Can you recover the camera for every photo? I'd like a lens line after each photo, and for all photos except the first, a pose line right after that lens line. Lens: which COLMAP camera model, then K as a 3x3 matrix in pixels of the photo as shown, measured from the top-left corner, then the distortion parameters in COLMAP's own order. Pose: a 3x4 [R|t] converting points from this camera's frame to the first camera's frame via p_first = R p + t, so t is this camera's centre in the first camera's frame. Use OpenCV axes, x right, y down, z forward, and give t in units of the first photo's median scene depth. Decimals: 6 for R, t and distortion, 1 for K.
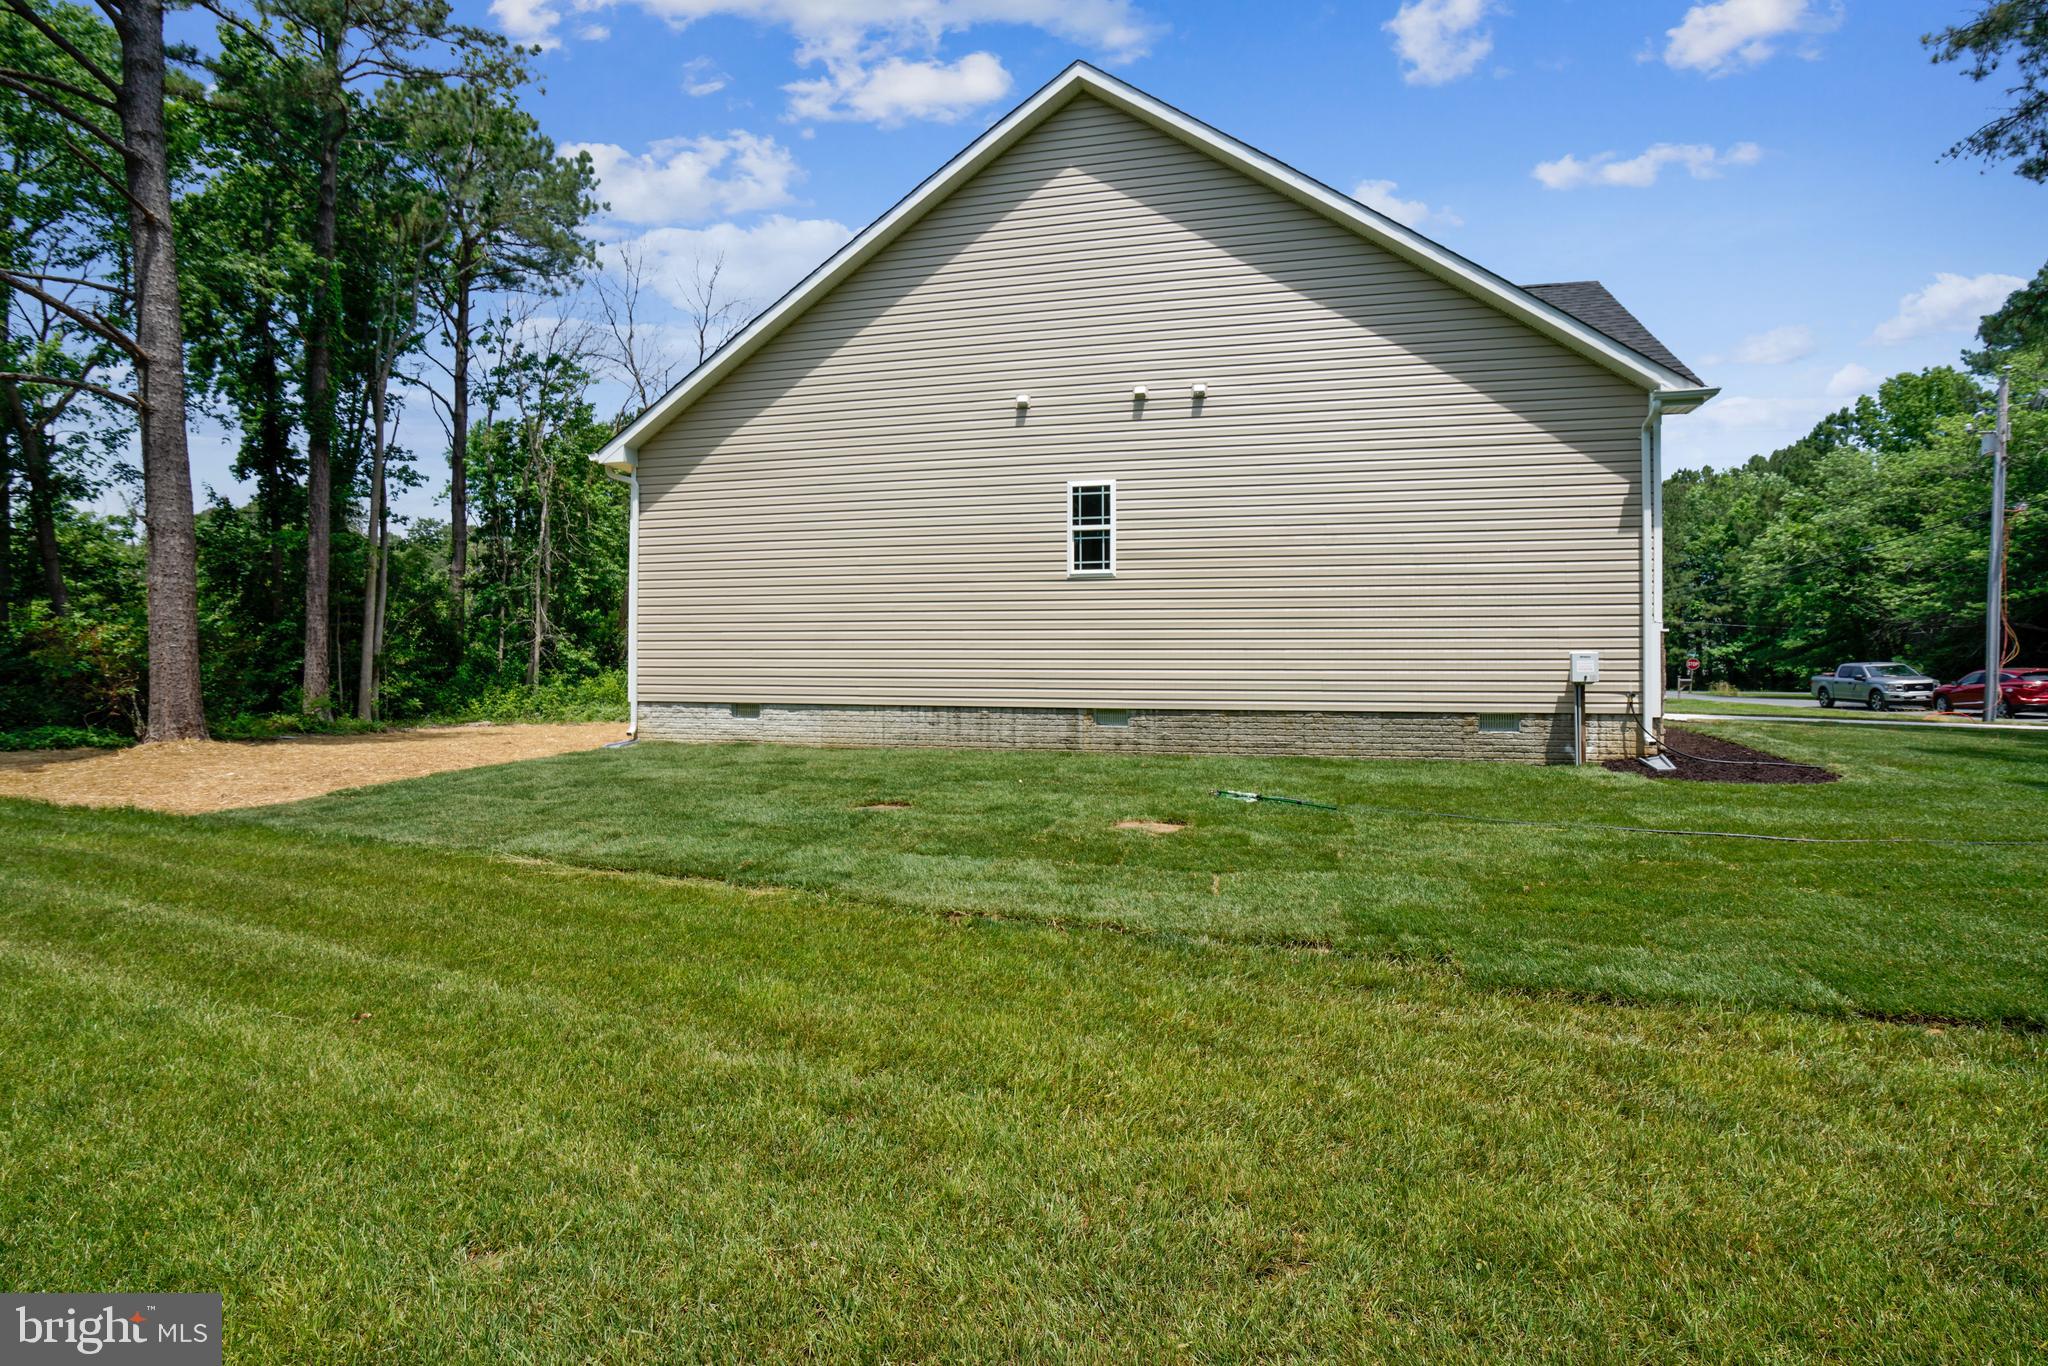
lens RADIAL K [[928.6, 0, 1024.0], [0, 928.6, 683.0], [0, 0, 1]] dist [-0.041428, 0.000476]
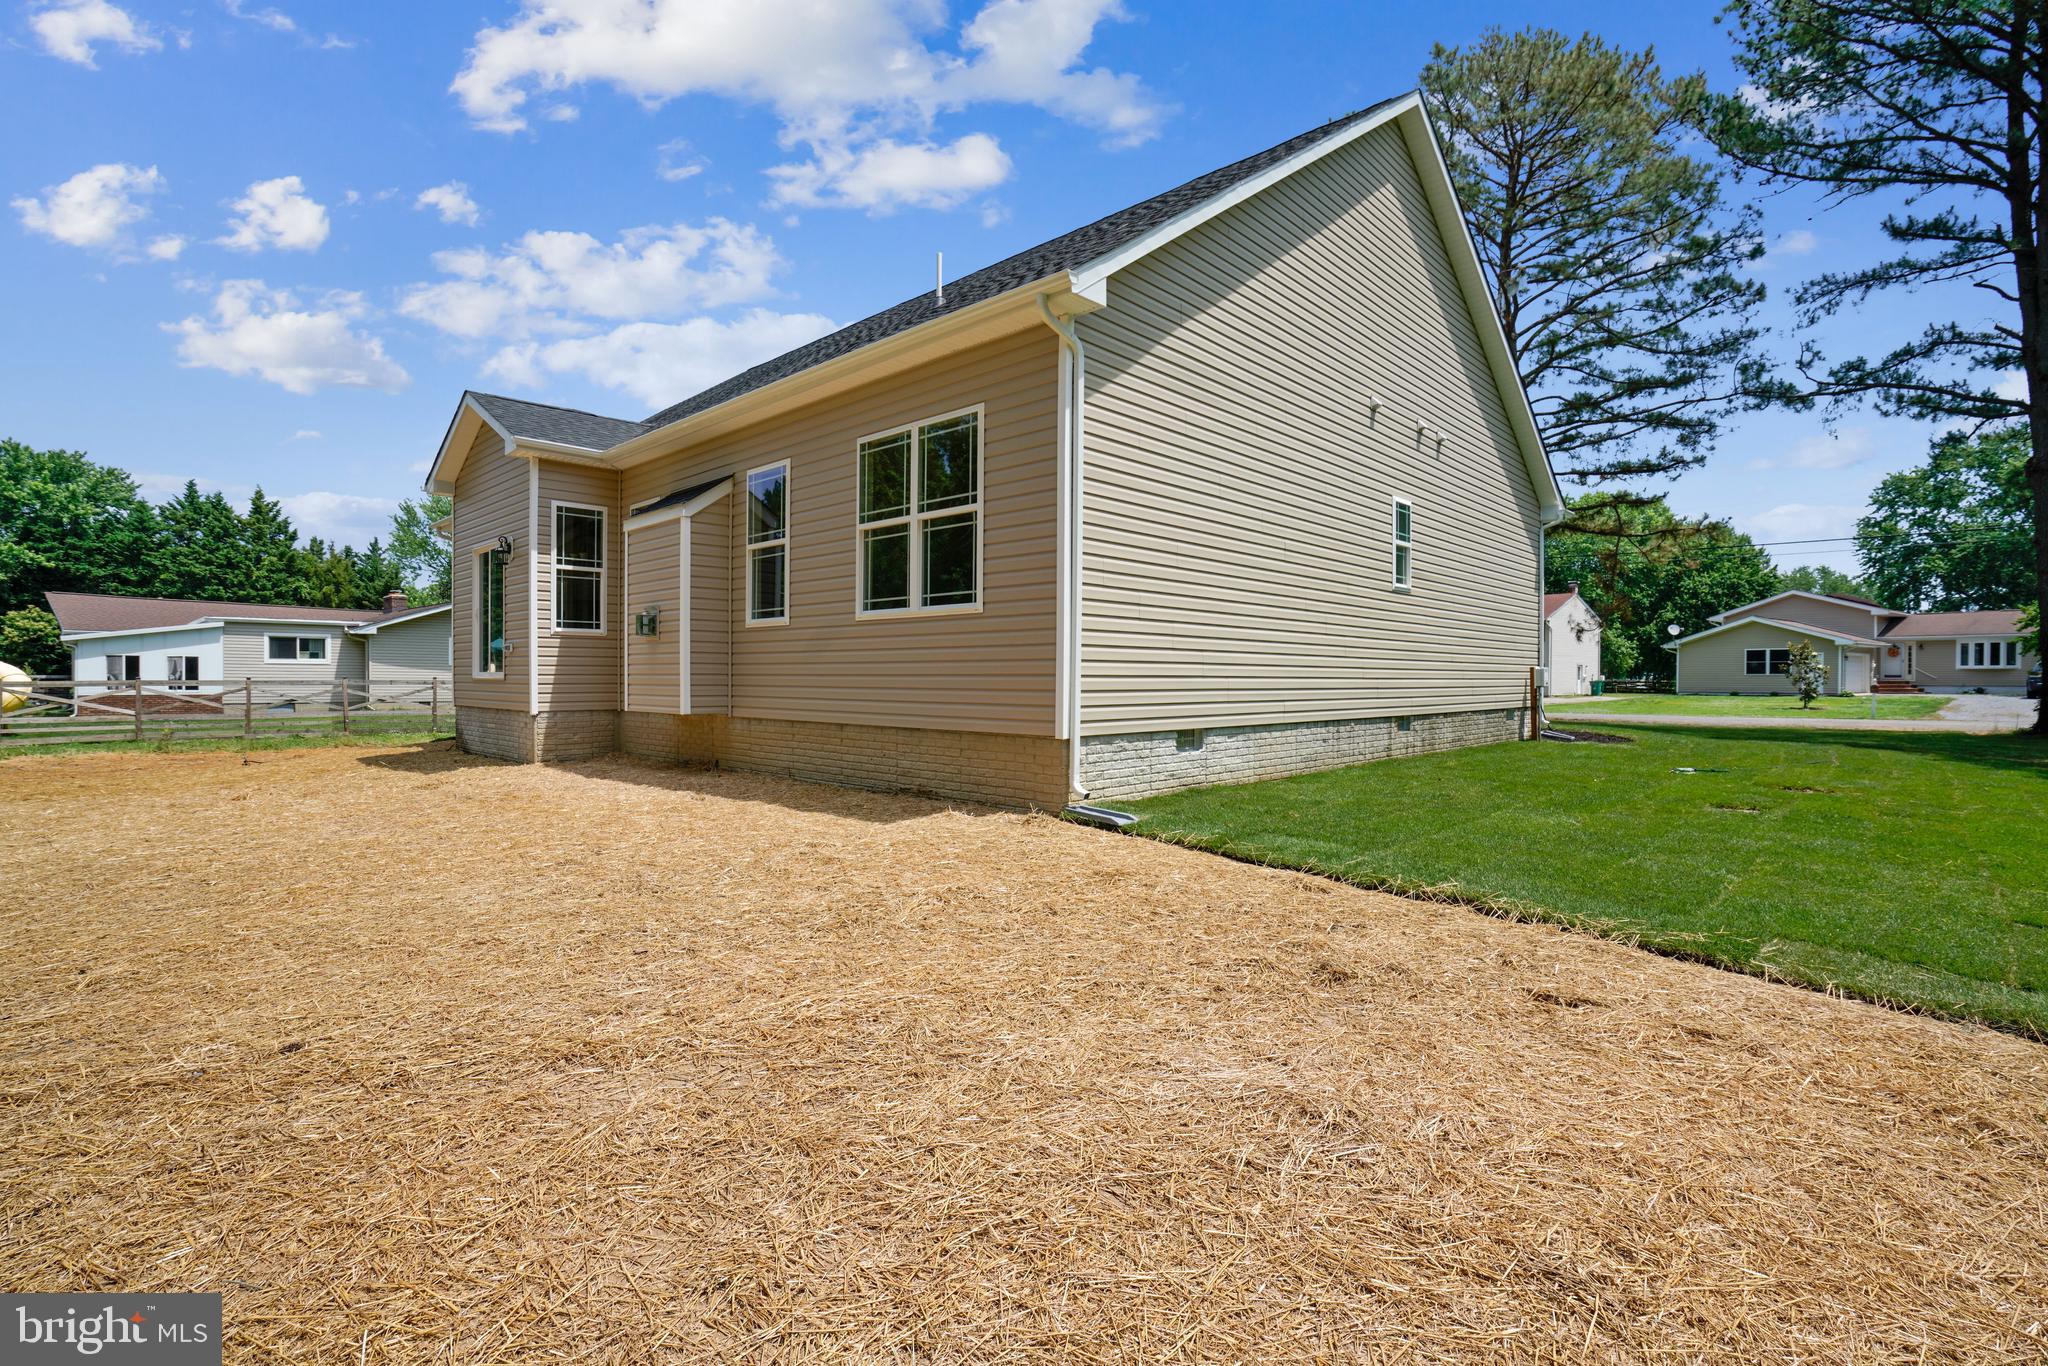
lens RADIAL K [[928.6, 0, 1024.0], [0, 928.6, 683.0], [0, 0, 1]] dist [-0.041428, 0.000476]
pose [[0.510812, -0.011747, 0.859612, -0.944558], [-0.002944, 0.999877, 0.015414, -0.022435], [-0.859687, -0.010404, 0.510715, 0.754572]]
